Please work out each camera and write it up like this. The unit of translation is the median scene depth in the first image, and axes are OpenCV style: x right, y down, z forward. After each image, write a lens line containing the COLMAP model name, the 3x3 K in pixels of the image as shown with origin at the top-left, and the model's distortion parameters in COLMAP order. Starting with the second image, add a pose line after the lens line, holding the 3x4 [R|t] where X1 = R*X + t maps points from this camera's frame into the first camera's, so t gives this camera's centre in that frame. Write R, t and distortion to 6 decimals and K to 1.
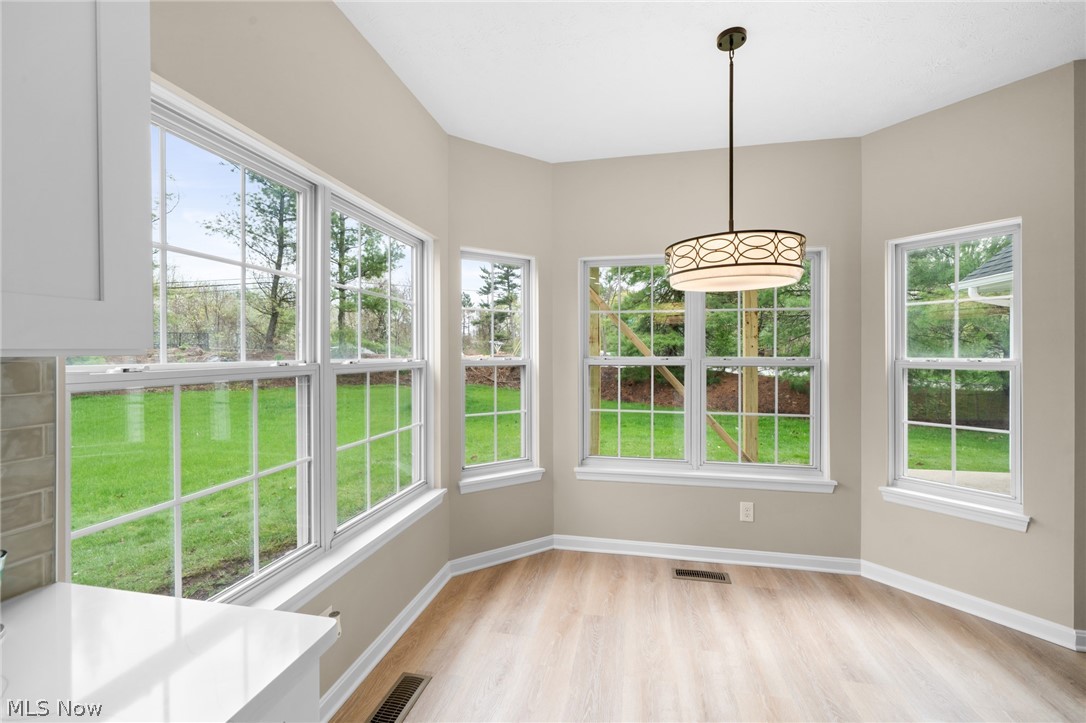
lens RADIAL K [[462.7, 0, 545.1], [0, 462.7, 357.5], [0, 0, 1]] dist [-0.000502, -0.000380]
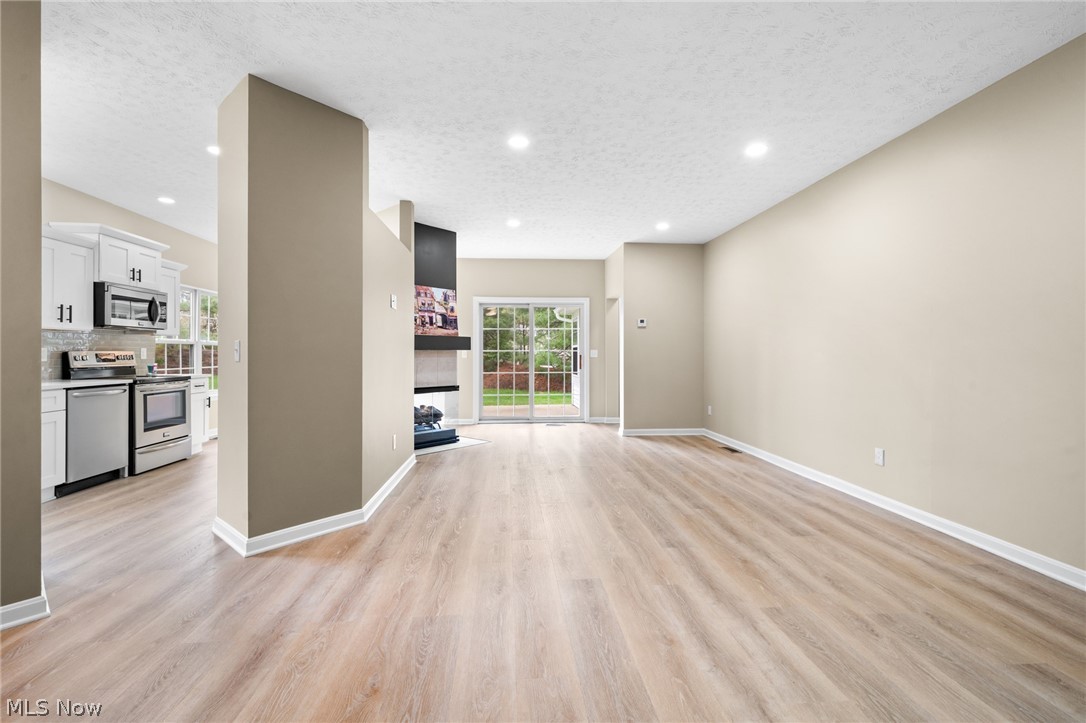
lens RADIAL K [[462.7, 0, 540.3], [0, 462.7, 353.3], [0, 0, 1]] dist [-0.000502, -0.000380]
pose [[0.961668, 0.002168, 0.274208, 0.652863], [0.000425, 0.999956, -0.009396, 0.086486], [-0.274216, 0.009152, 0.961625, -1.915104]]
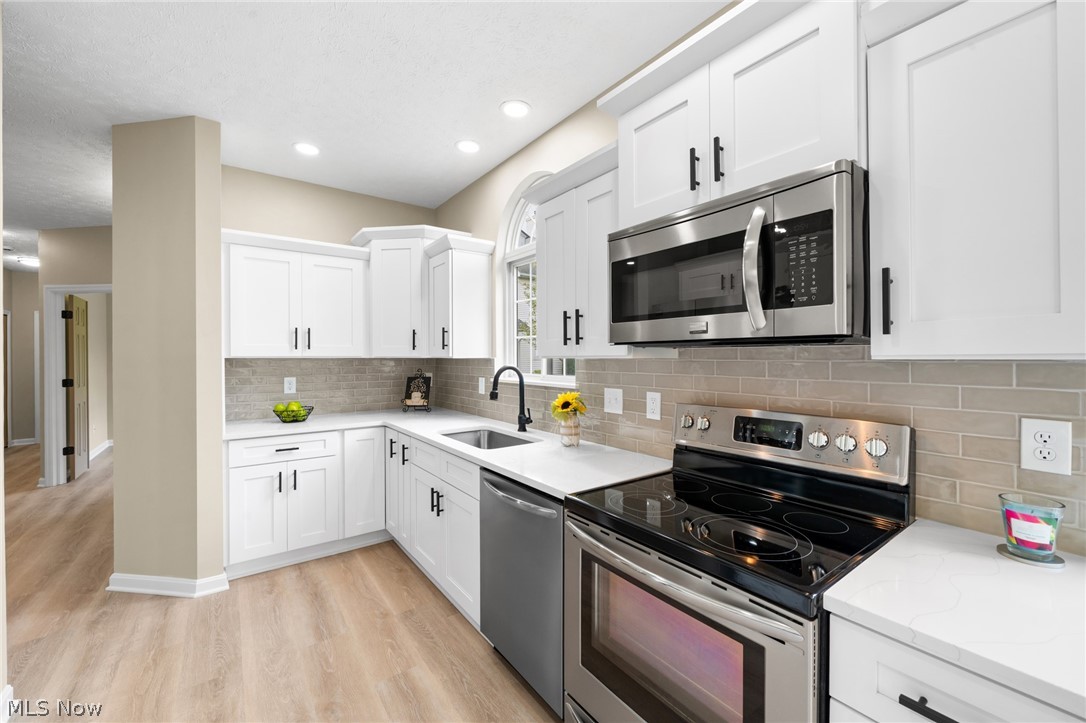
lens RADIAL K [[428.5, 0, 542.6], [0, 428.5, 359.1], [0, 0, 1]] dist [-0.005599, 0.001806]
pose [[-0.667328, 0.006828, -0.744733, 0.185631], [-0.002473, 0.999932, 0.011383, -0.004953], [0.744760, 0.009438, -0.667266, 0.188035]]
